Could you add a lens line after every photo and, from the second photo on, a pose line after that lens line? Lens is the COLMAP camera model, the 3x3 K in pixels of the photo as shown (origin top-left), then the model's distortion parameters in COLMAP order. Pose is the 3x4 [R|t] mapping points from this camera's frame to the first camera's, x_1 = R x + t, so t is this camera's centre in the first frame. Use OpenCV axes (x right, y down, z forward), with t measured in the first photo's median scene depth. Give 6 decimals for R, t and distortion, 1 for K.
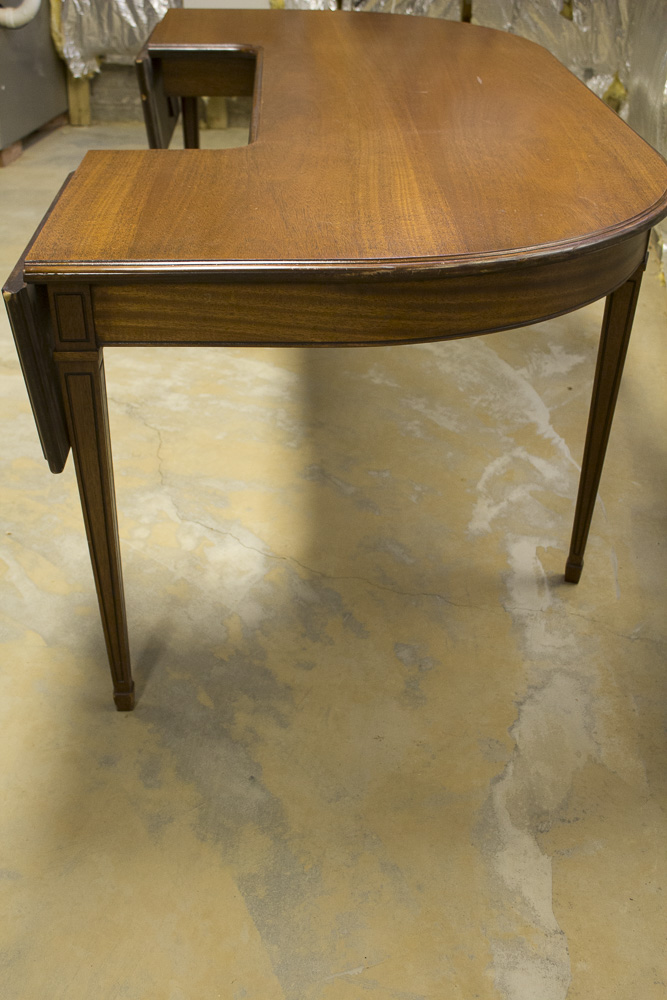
lens RADIAL K [[1165.3, 0, 333.5], [0, 1165.3, 500.0], [0, 0, 1]] dist [-0.119858, 0.004725]
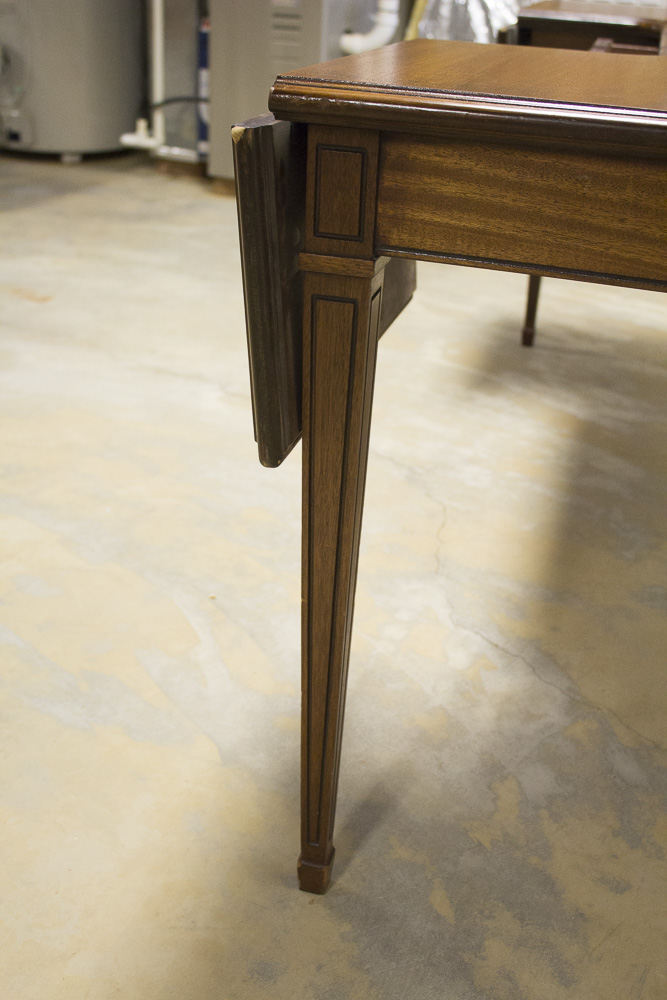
lens RADIAL K [[1151.8, 0, 333.5], [0, 1151.8, 500.0], [0, 0, 1]] dist [-0.080791, 0.072973]
pose [[0.955545, 0.159604, -0.247913, -0.051072], [-0.193755, 0.973689, -0.119949, 0.048894], [0.222246, 0.162651, 0.961328, 0.381412]]
